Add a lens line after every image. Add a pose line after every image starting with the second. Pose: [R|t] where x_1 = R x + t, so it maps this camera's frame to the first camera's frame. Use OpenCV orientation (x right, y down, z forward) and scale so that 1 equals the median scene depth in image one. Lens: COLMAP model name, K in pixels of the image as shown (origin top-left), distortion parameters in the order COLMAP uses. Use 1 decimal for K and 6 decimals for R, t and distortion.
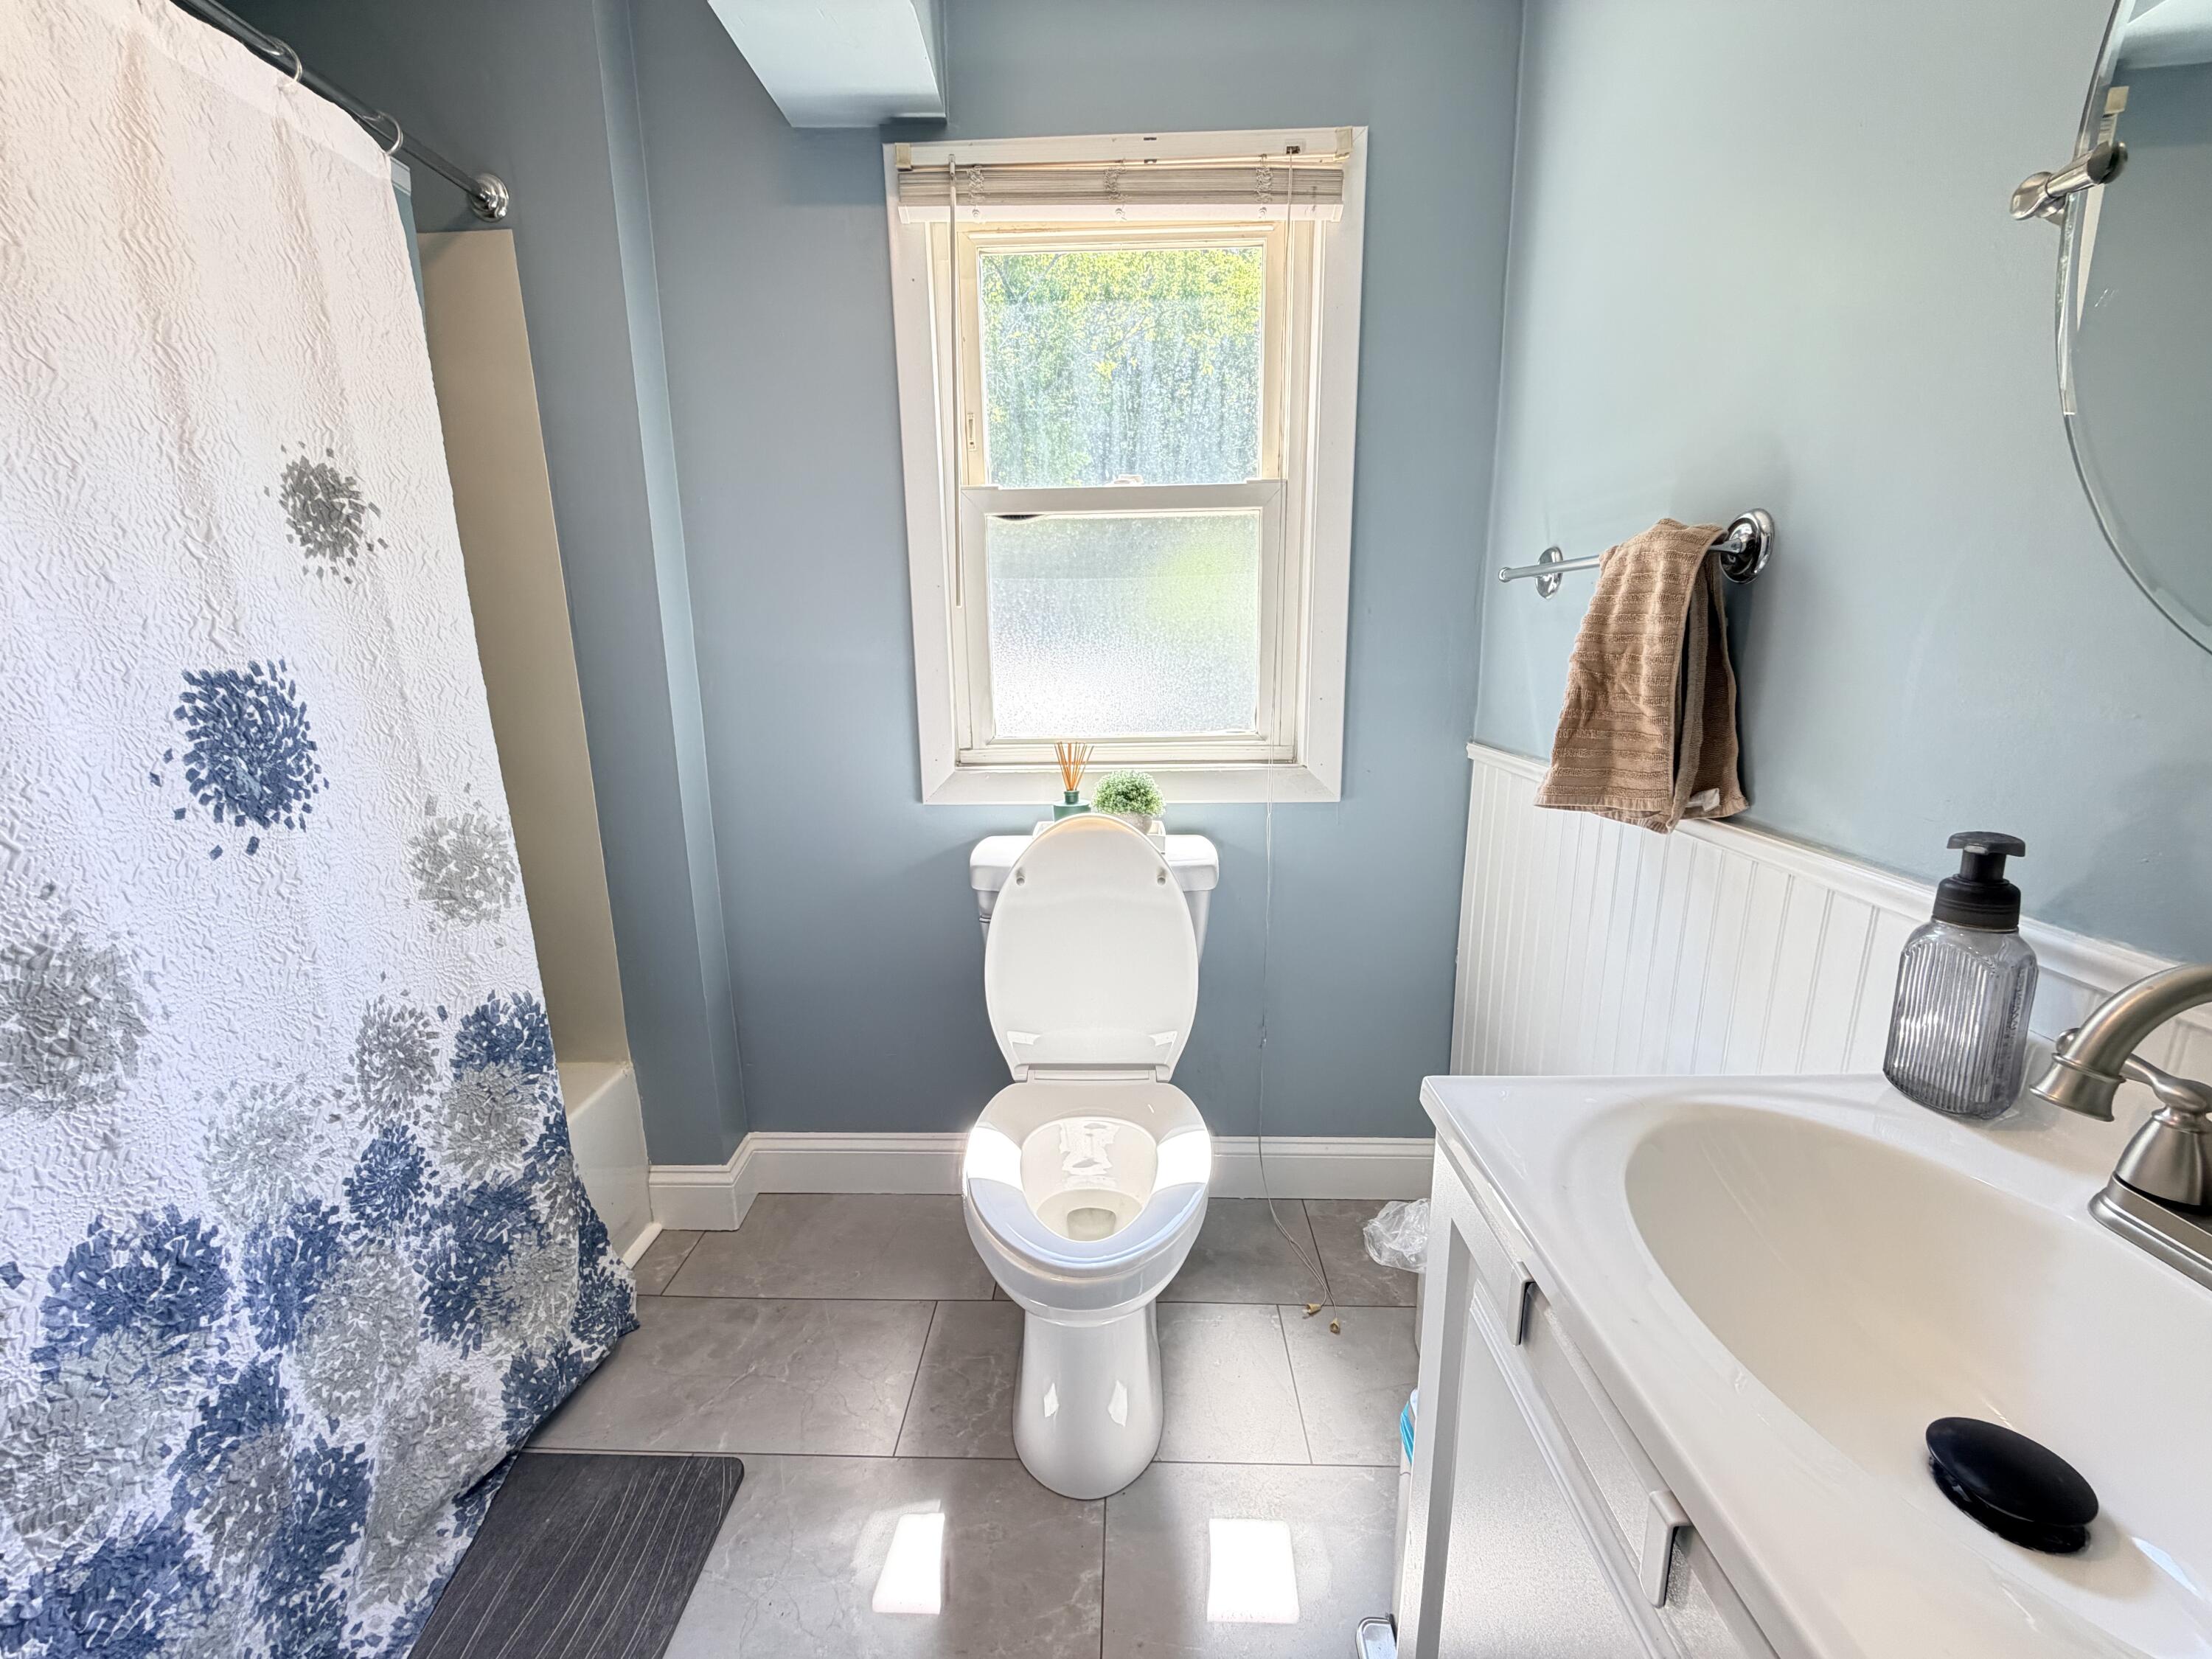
lens RADIAL K [[878.5, 0, 1104.4], [0, 878.5, 826.7], [0, 0, 1]] dist [-0.000686, 0.000239]
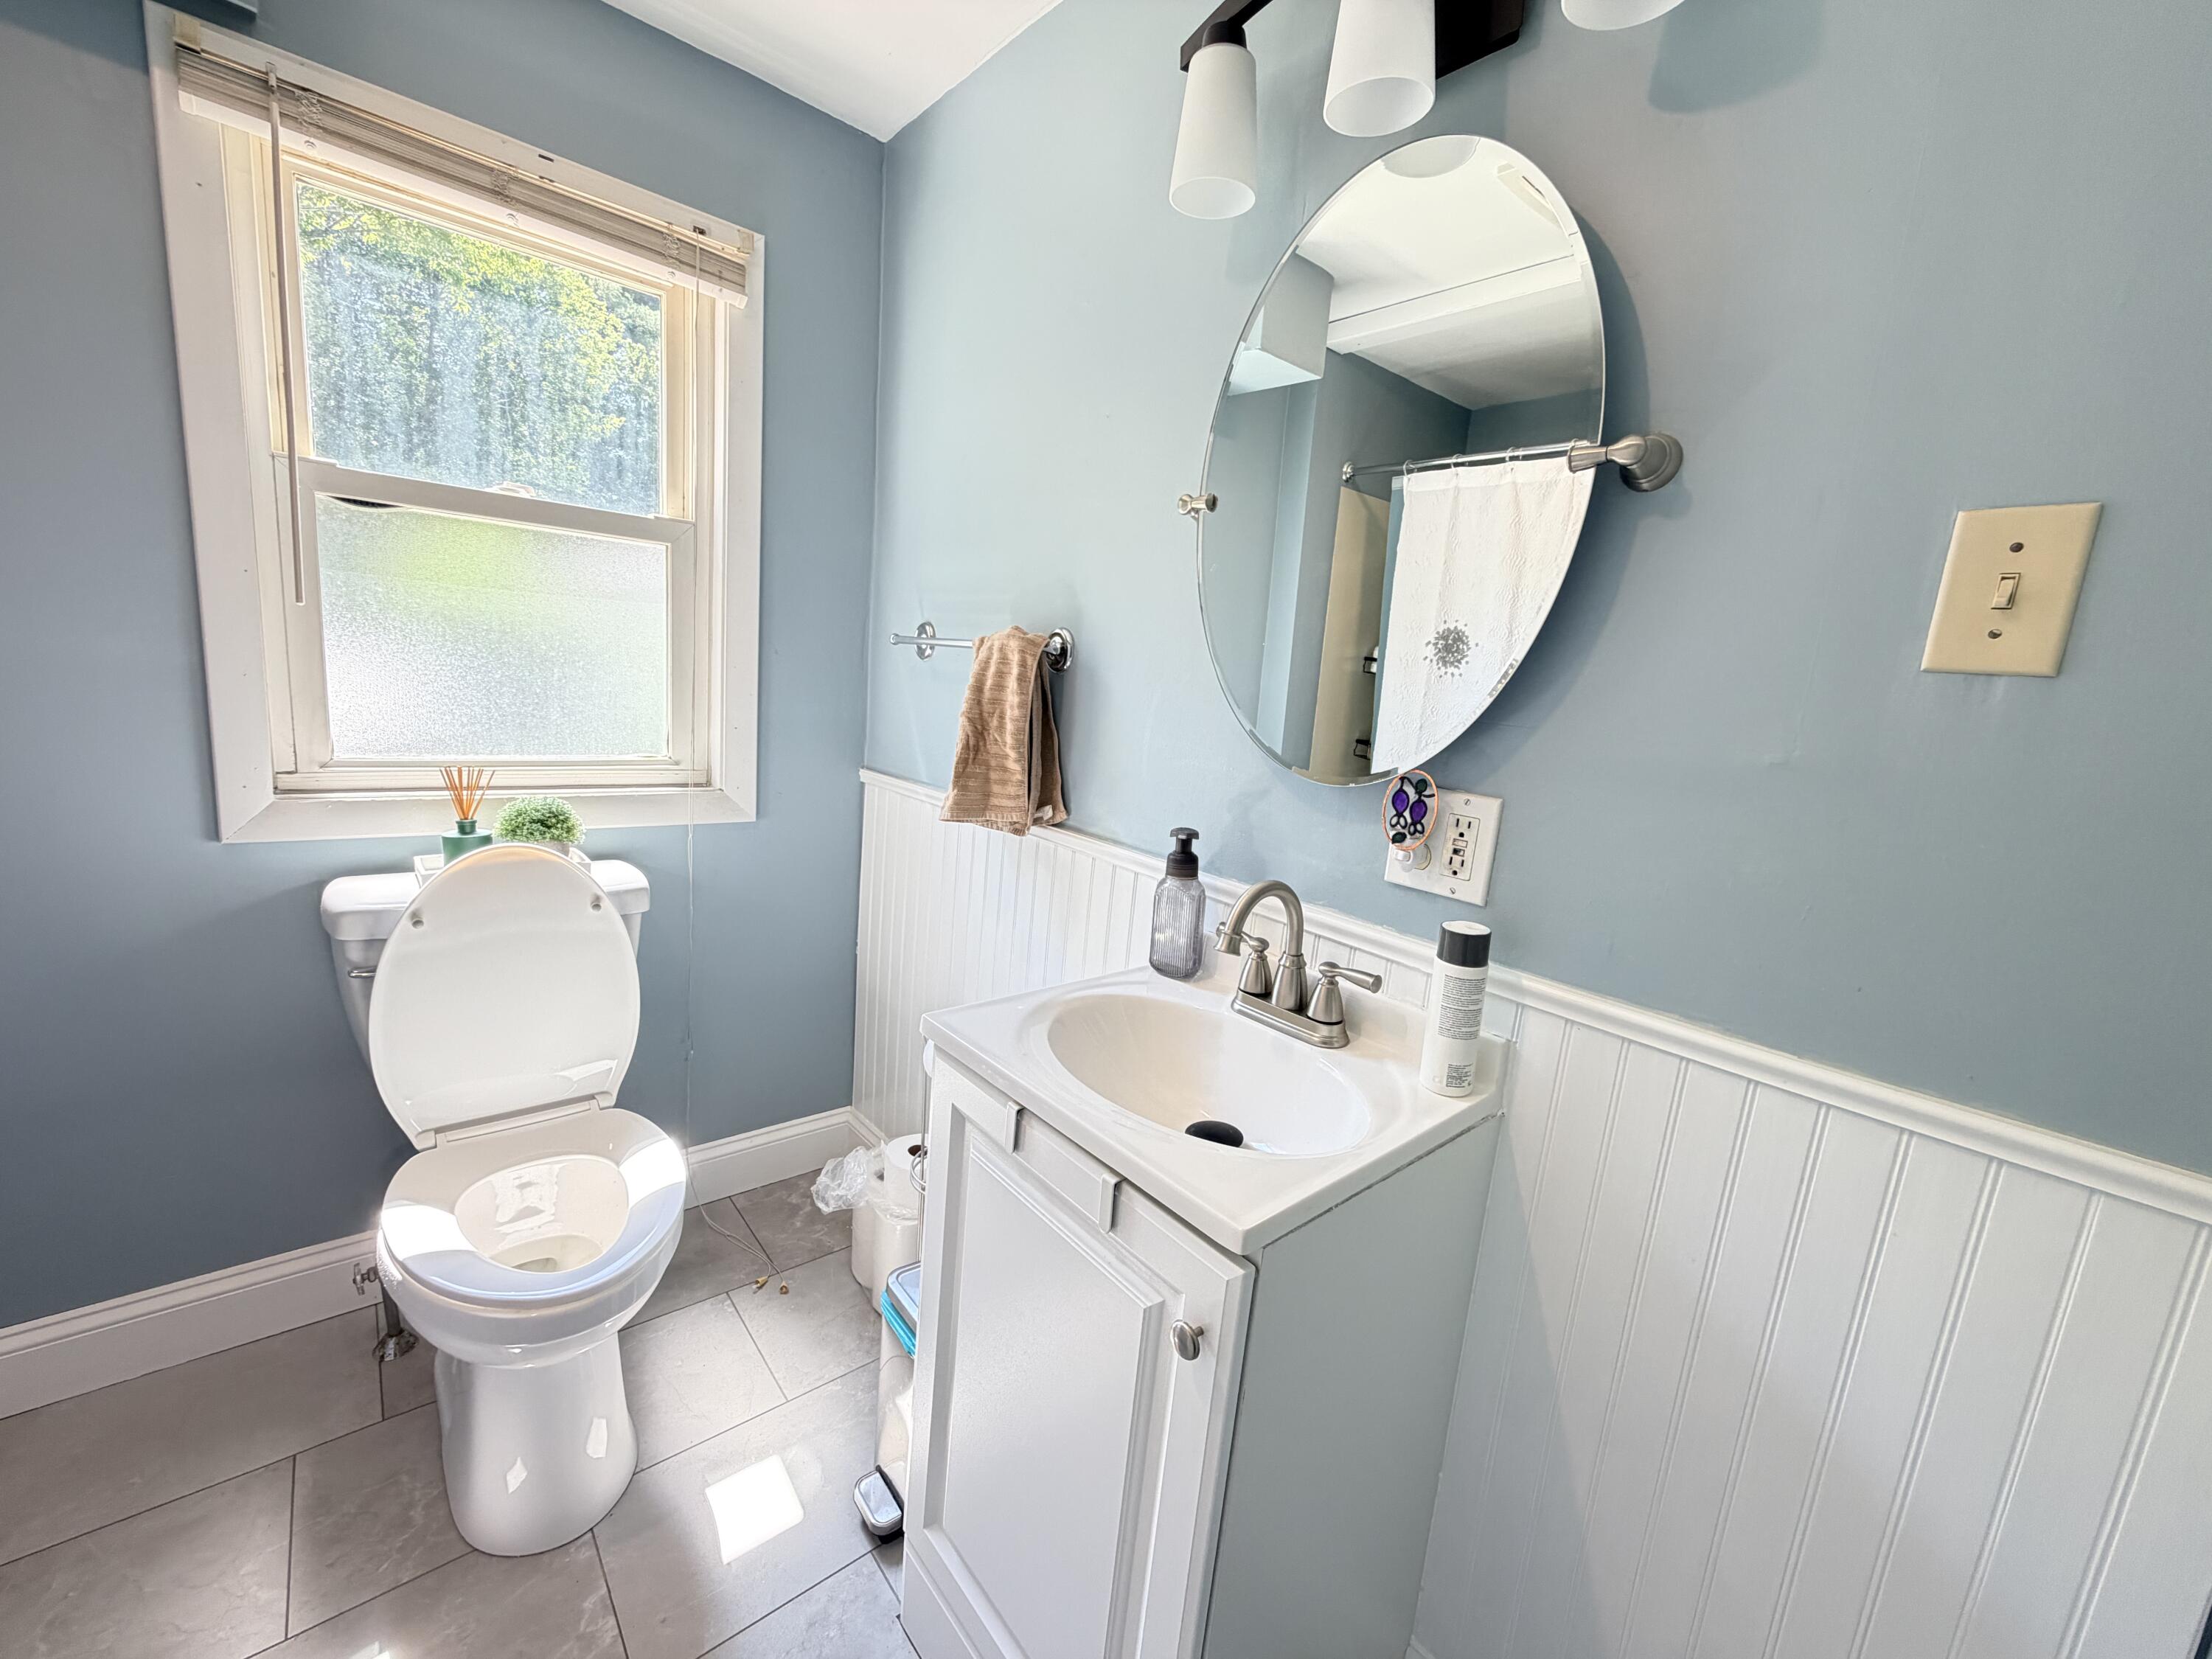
lens RADIAL K [[878.5, 0, 1103.8], [0, 878.5, 829.5], [0, 0, 1]] dist [-0.000686, 0.000239]
pose [[0.734240, -0.041372, 0.677628, -0.186275], [0.049140, 0.998762, 0.007733, -0.005939], [-0.677109, 0.027621, 0.735364, -0.127468]]
